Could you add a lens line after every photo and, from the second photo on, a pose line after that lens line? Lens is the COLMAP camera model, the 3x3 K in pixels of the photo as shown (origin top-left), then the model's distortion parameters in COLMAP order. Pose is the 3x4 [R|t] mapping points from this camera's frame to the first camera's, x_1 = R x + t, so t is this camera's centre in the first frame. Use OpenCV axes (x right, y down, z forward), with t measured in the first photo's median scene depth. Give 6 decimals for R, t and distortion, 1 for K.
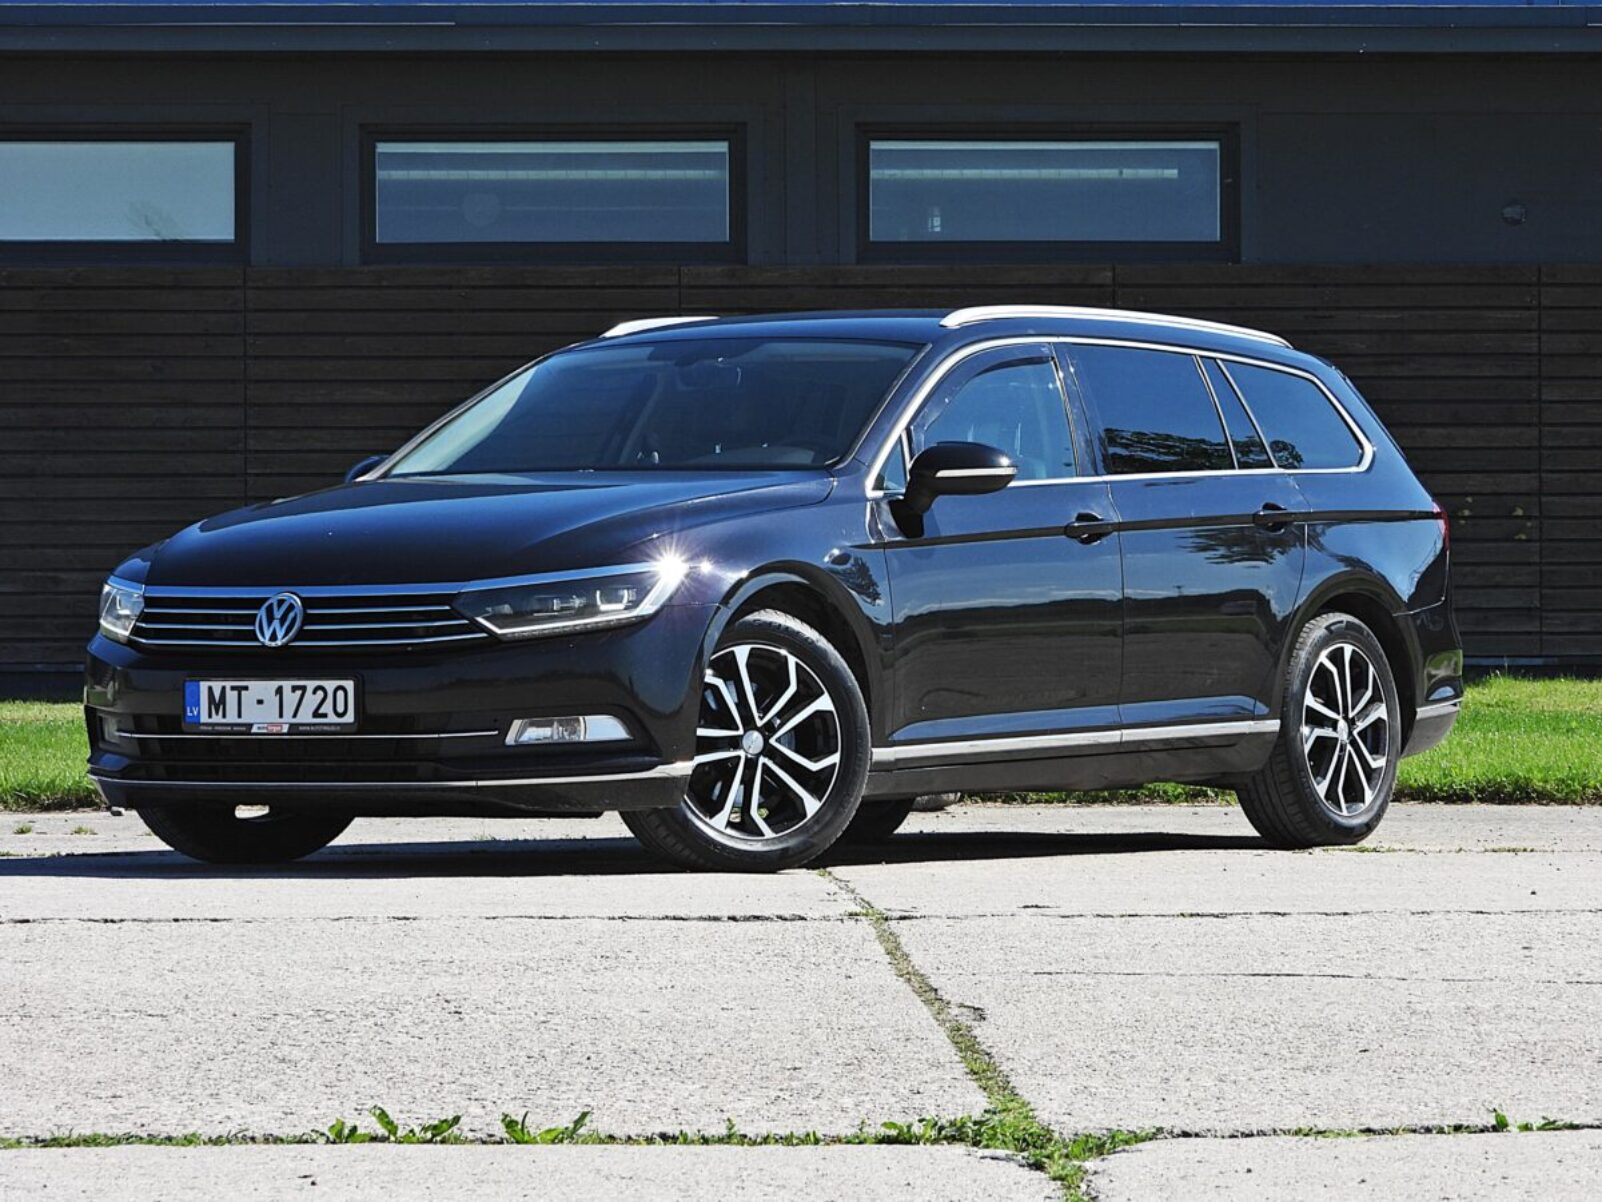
lens RADIAL K [[8774.5, 0, 794.6], [0, 8774.5, 613.6], [0, 0, 1]] dist [-0.773343, 0.000000]
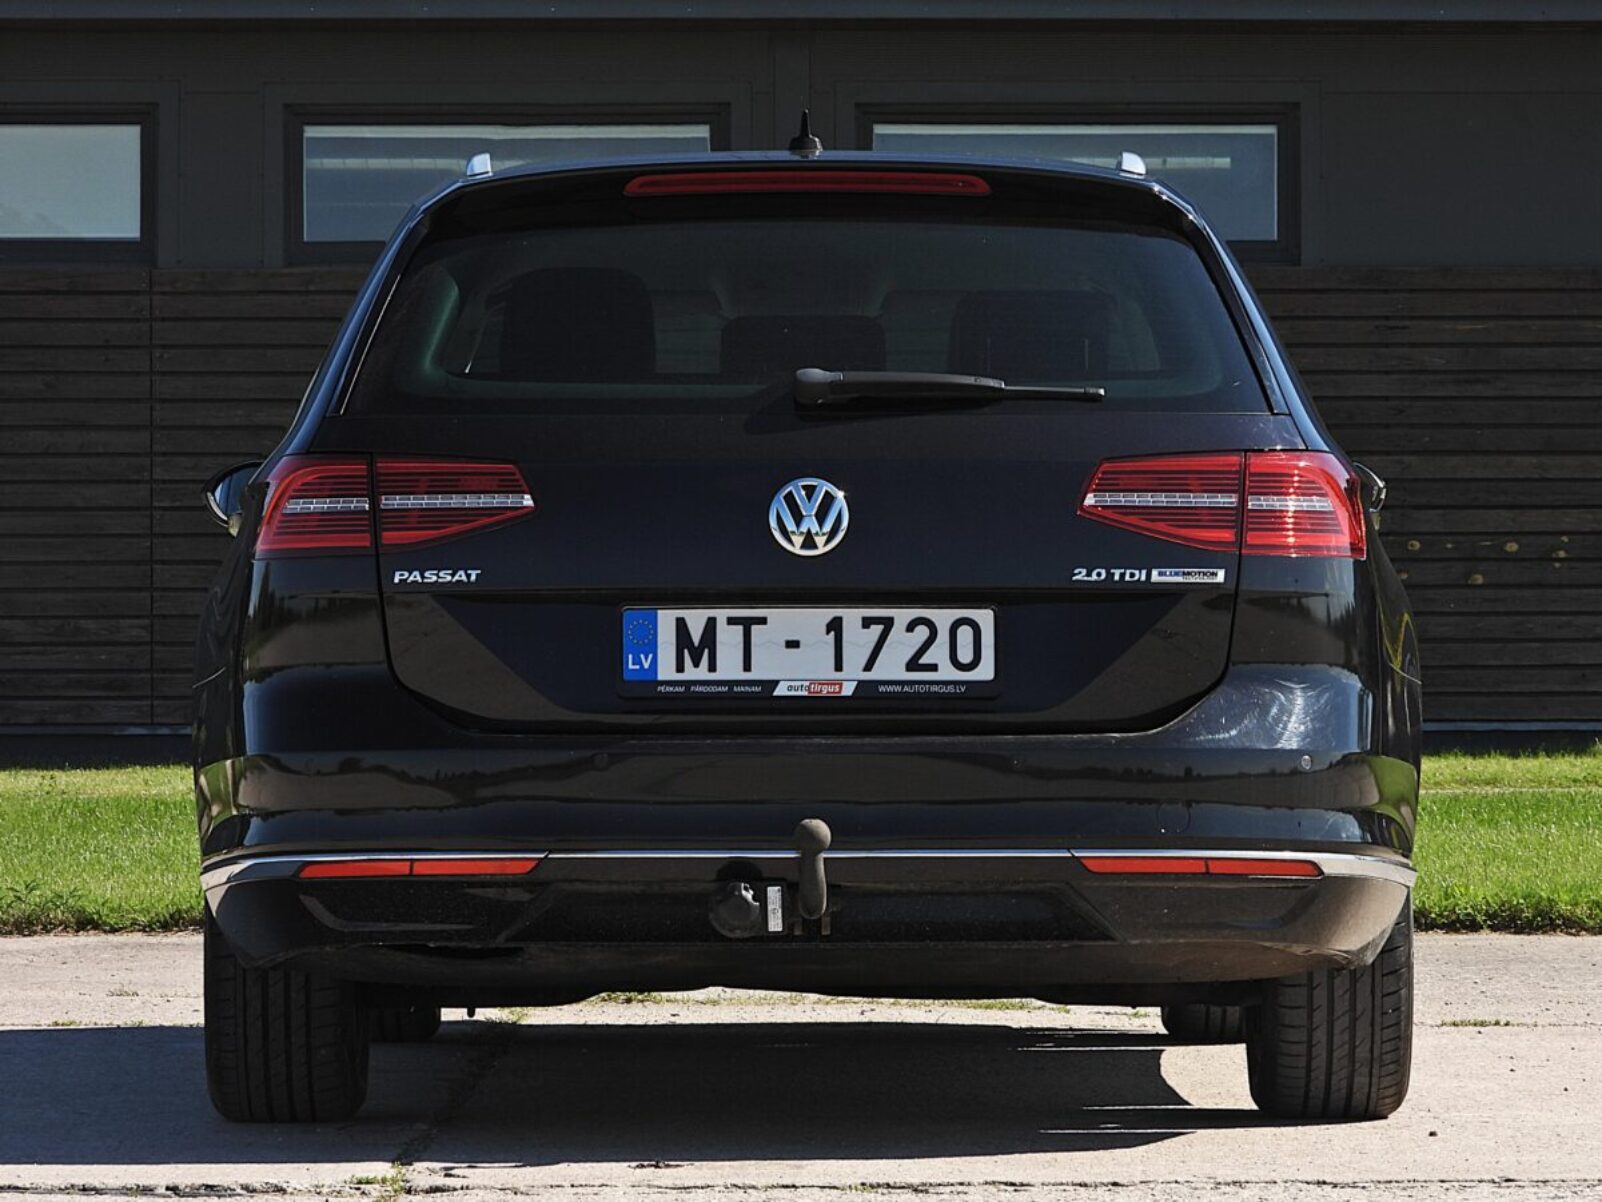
lens RADIAL K [[8774.5, 0, 795.1], [0, 8774.5, 594.2], [0, 0, 1]] dist [-0.773343, 0.000000]
pose [[0.999742, 0.001719, -0.022646, 0.020716], [-0.001861, 0.999979, -0.006250, -0.002069], [0.022635, 0.006290, 0.999724, 0.134605]]
